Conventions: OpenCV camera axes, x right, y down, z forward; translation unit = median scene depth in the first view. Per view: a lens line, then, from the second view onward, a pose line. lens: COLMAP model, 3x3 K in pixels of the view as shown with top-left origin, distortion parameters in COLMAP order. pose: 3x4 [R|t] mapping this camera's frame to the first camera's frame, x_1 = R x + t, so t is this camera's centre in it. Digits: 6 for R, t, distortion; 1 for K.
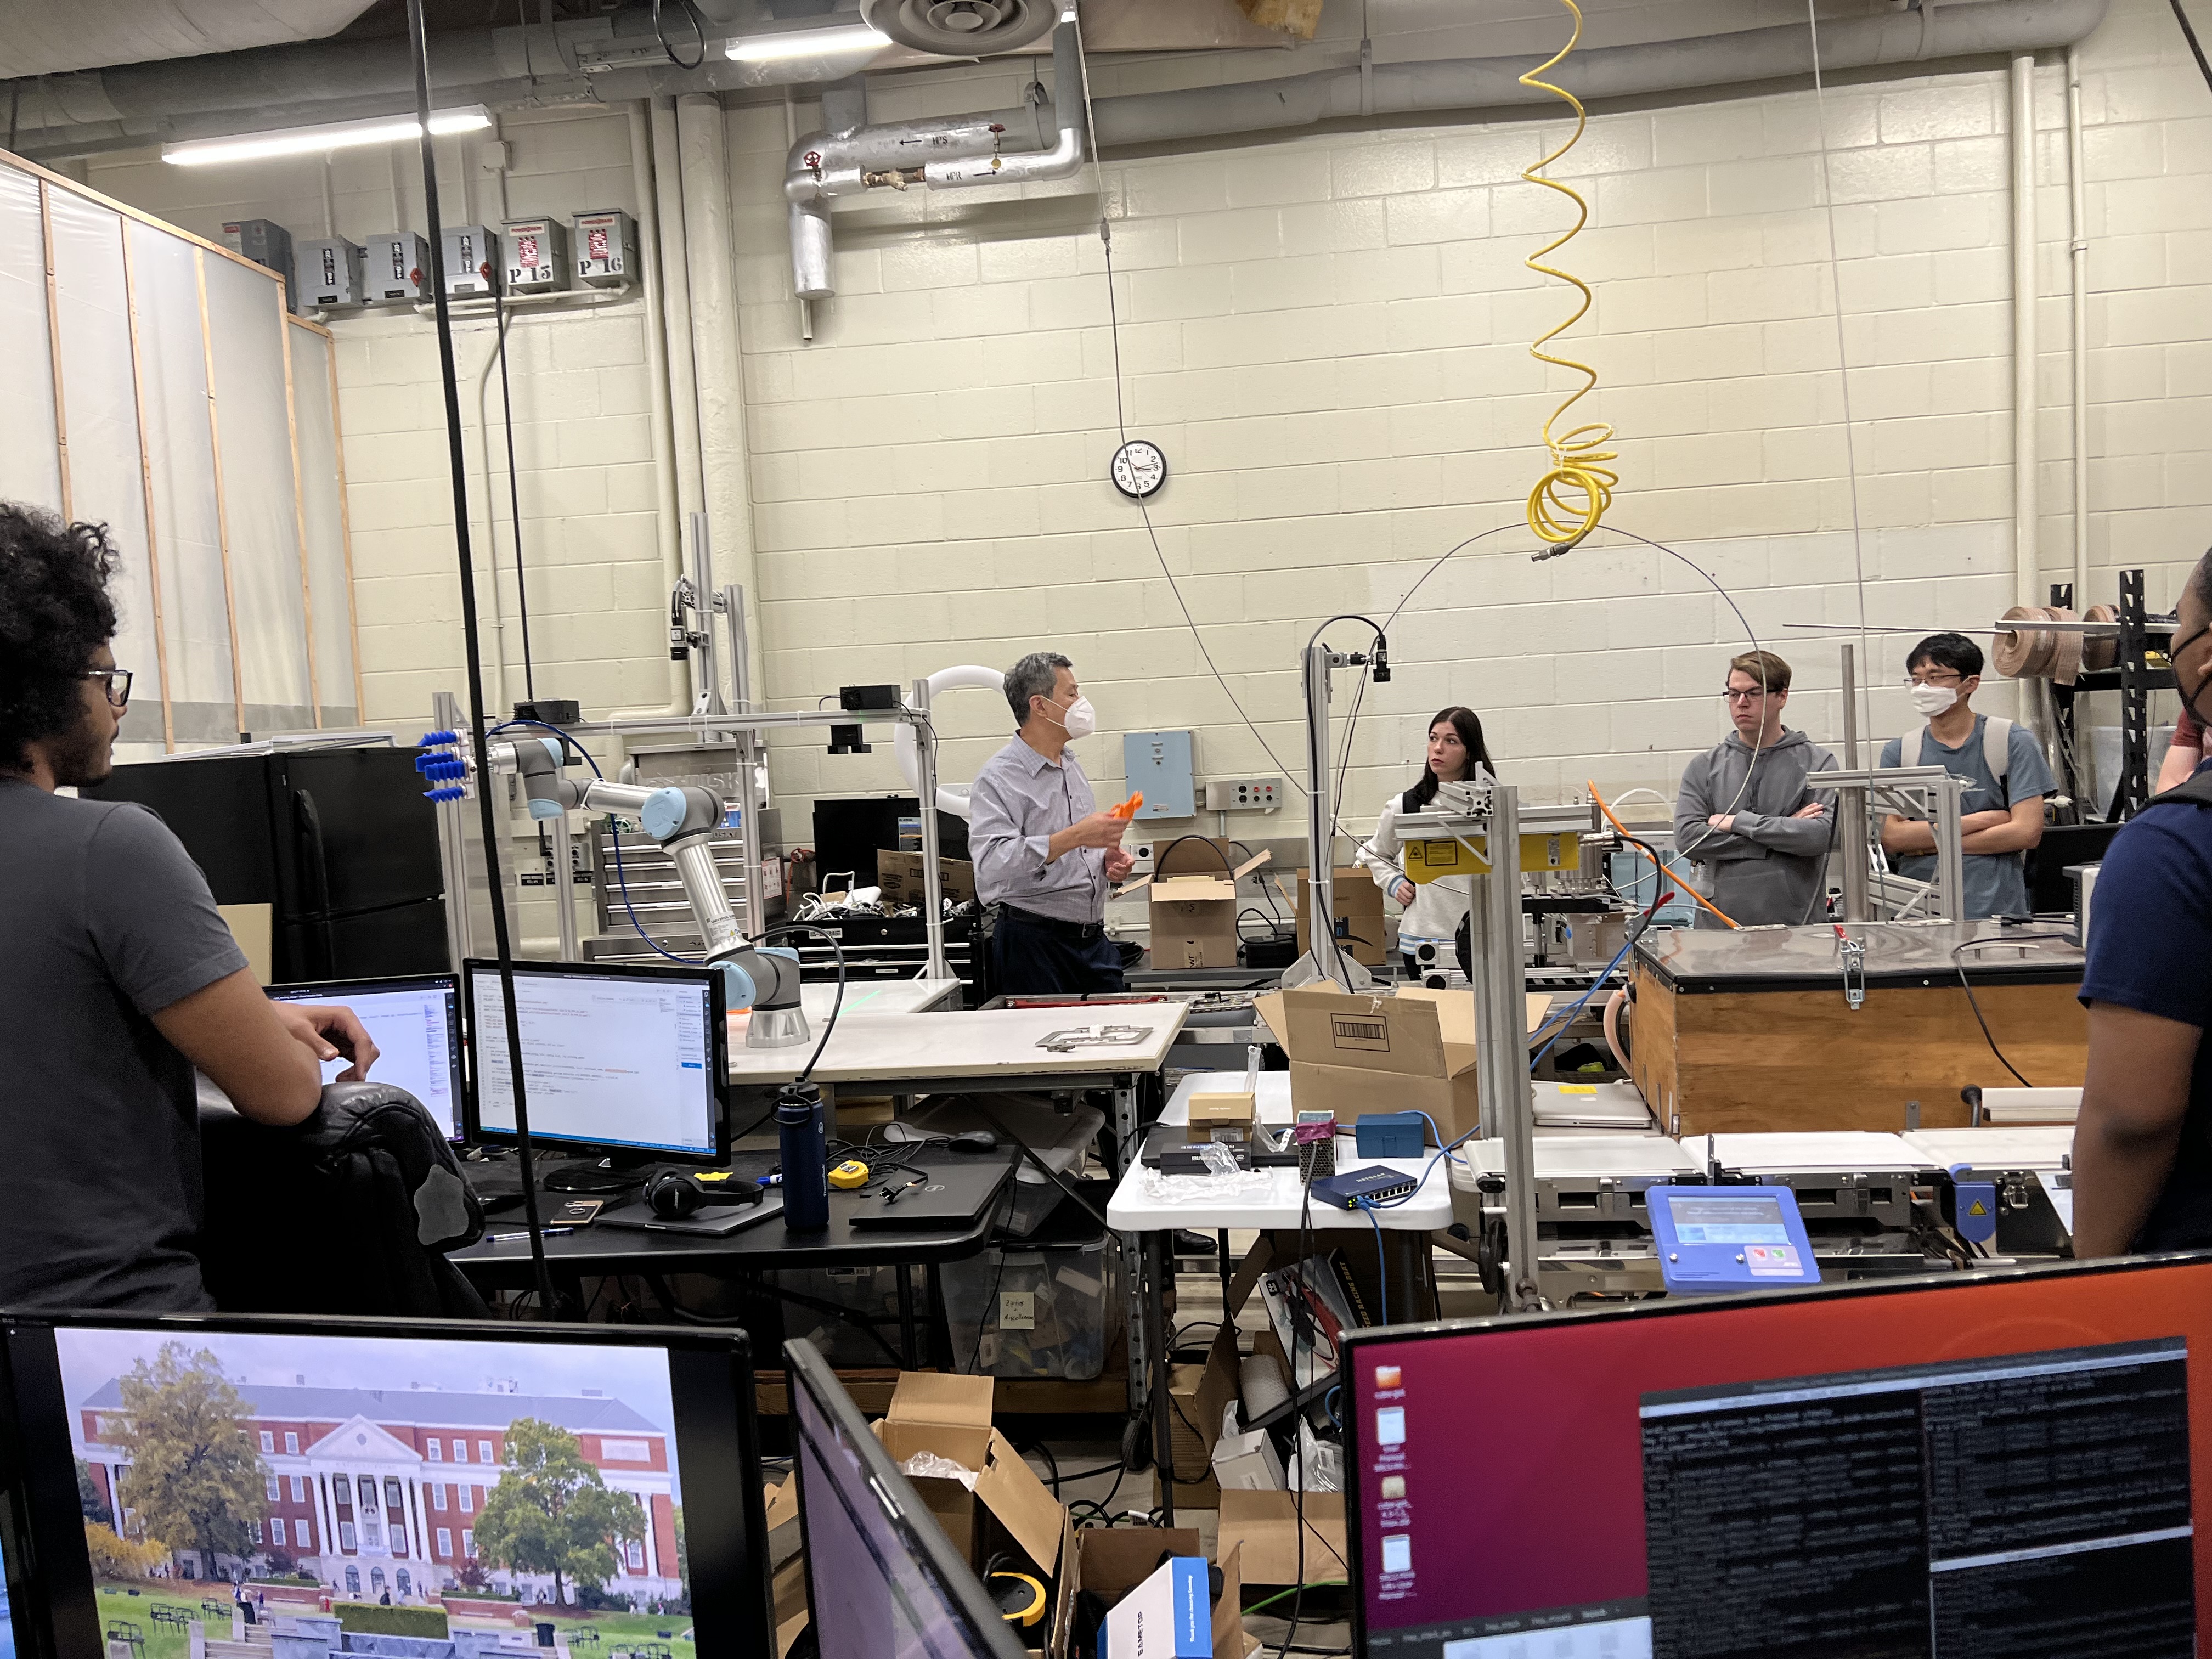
lens RADIAL K [[1645.8, 0, 1106.0], [0, 1645.8, 829.5], [0, 0, 1]] dist [0.043651, -0.052129]
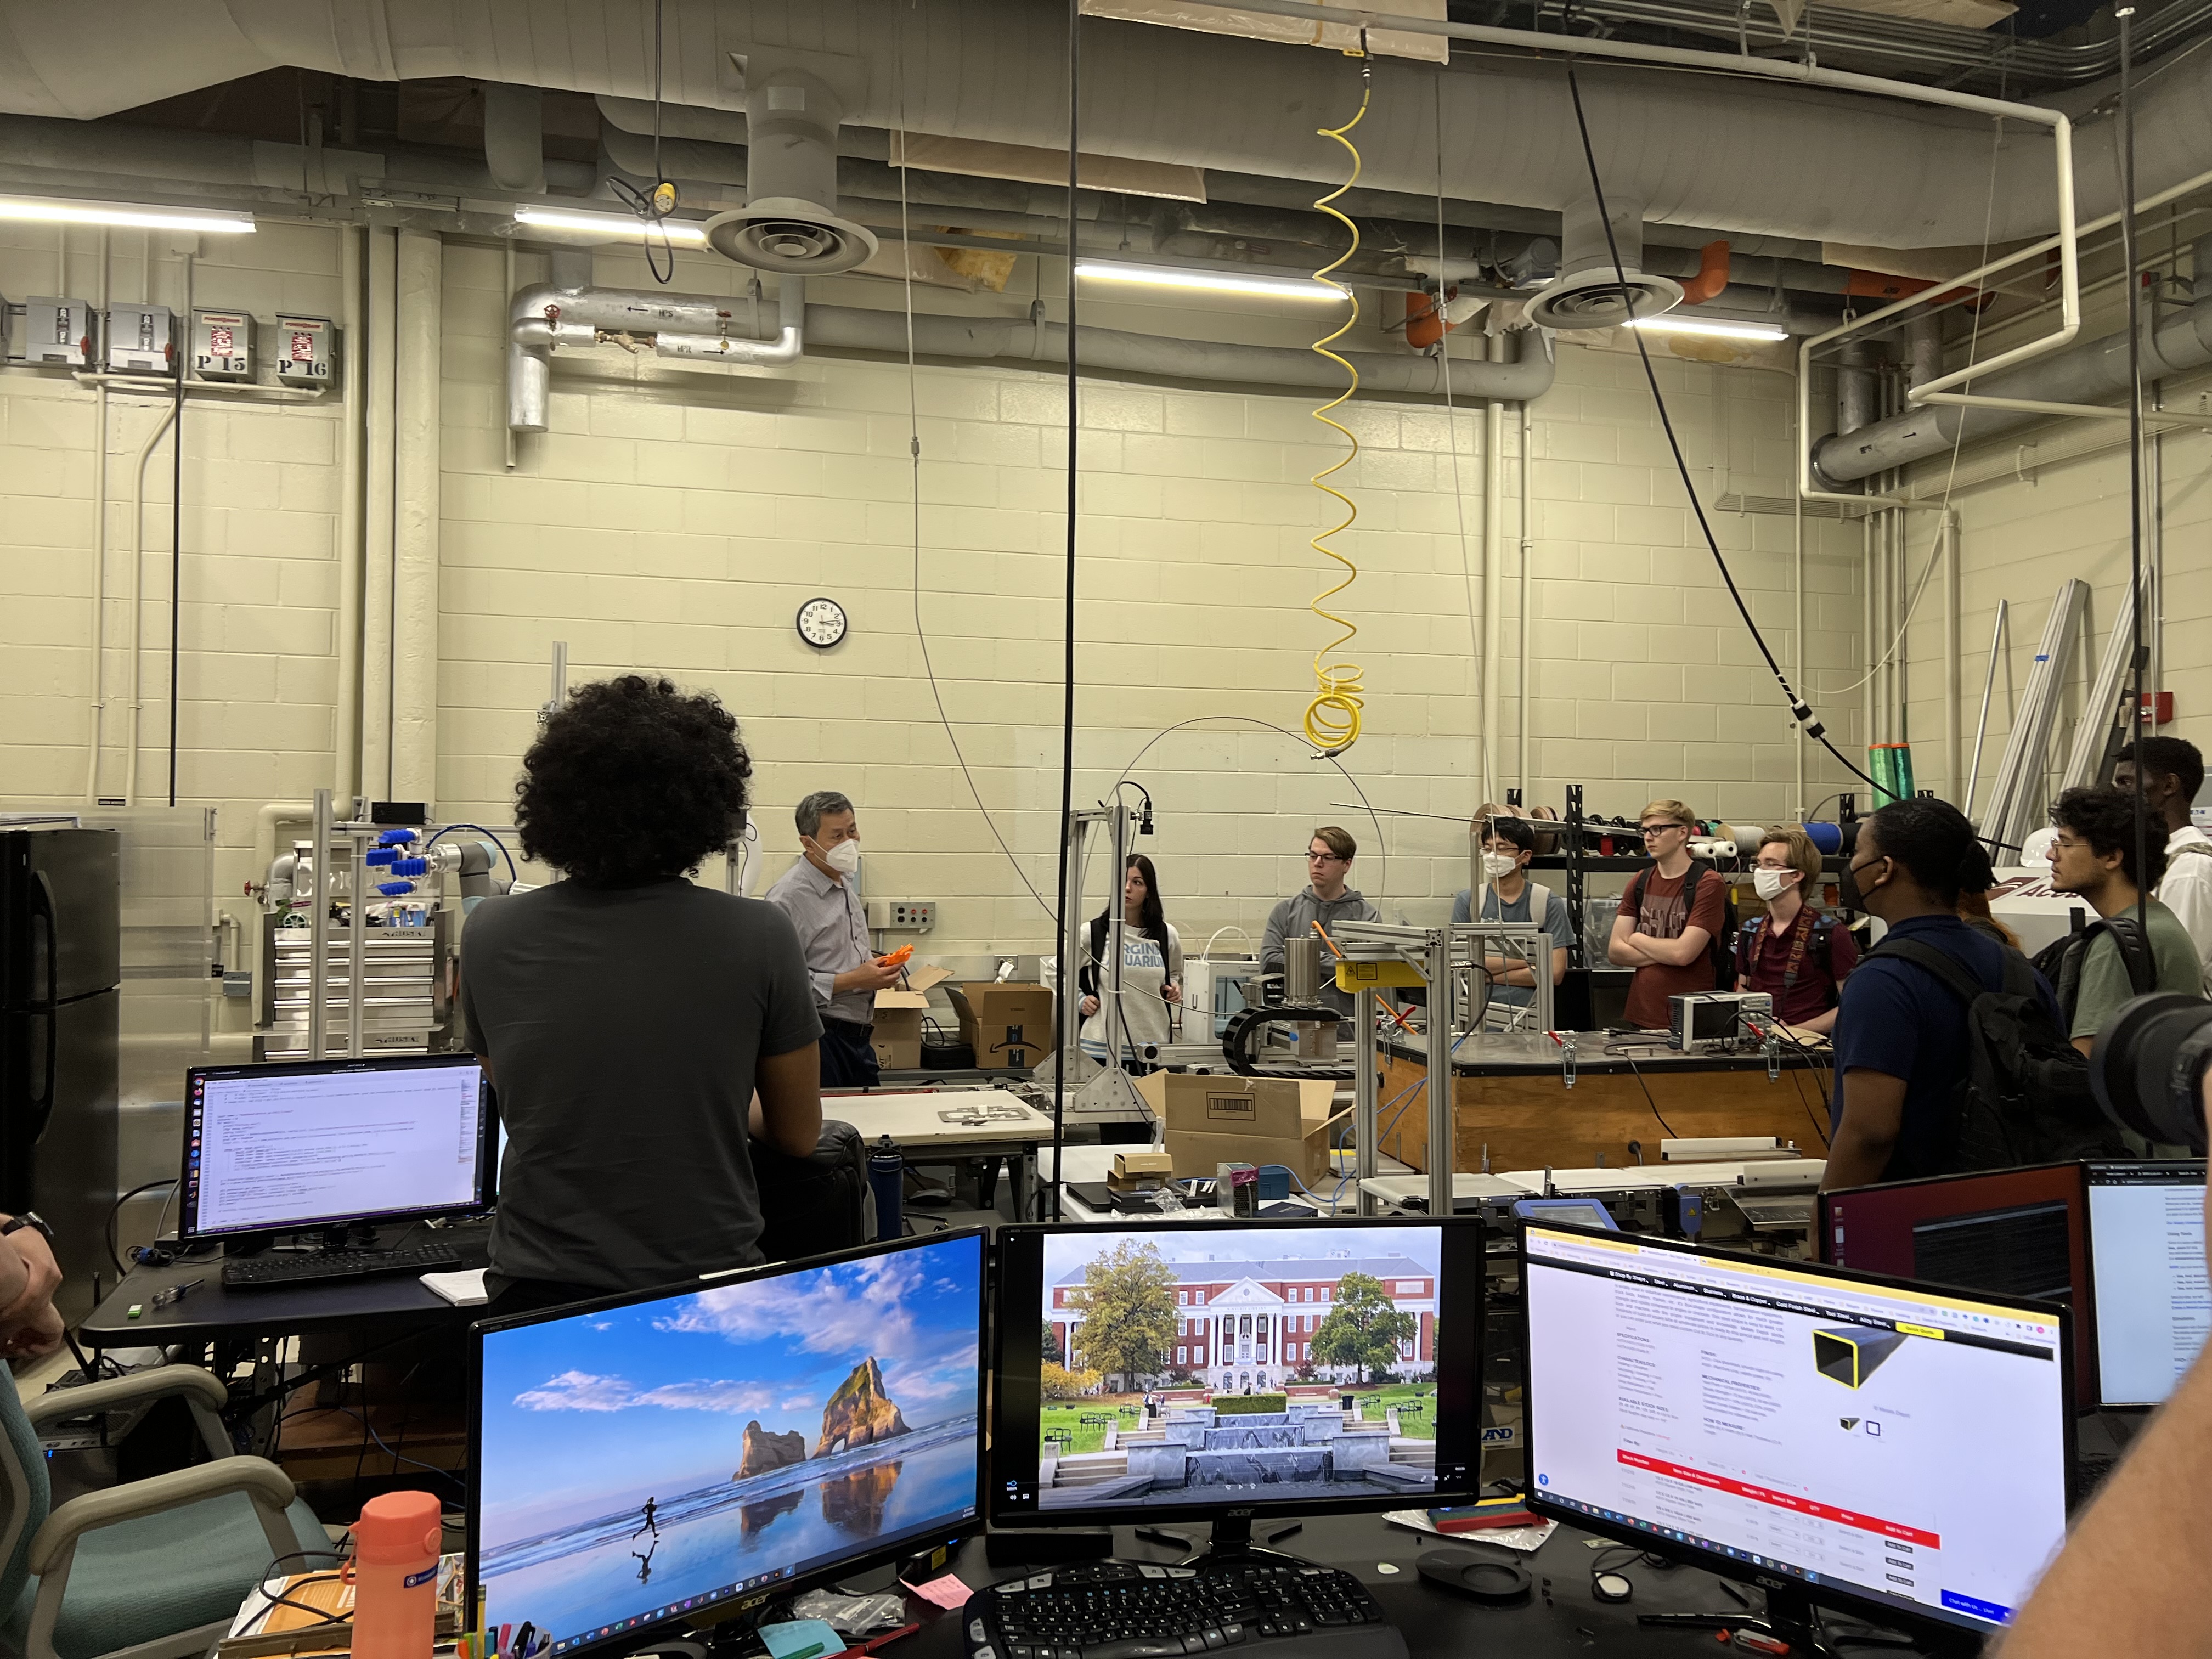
lens RADIAL K [[1602.1, 0, 1100.0], [0, 1602.1, 795.9], [0, 0, 1]] dist [0.035173, -0.049286]
pose [[0.931475, 0.074201, 0.356159, -0.459737], [-0.039367, 0.993789, -0.104084, 0.014983], [-0.361670, 0.082930, 0.928611, -0.195546]]
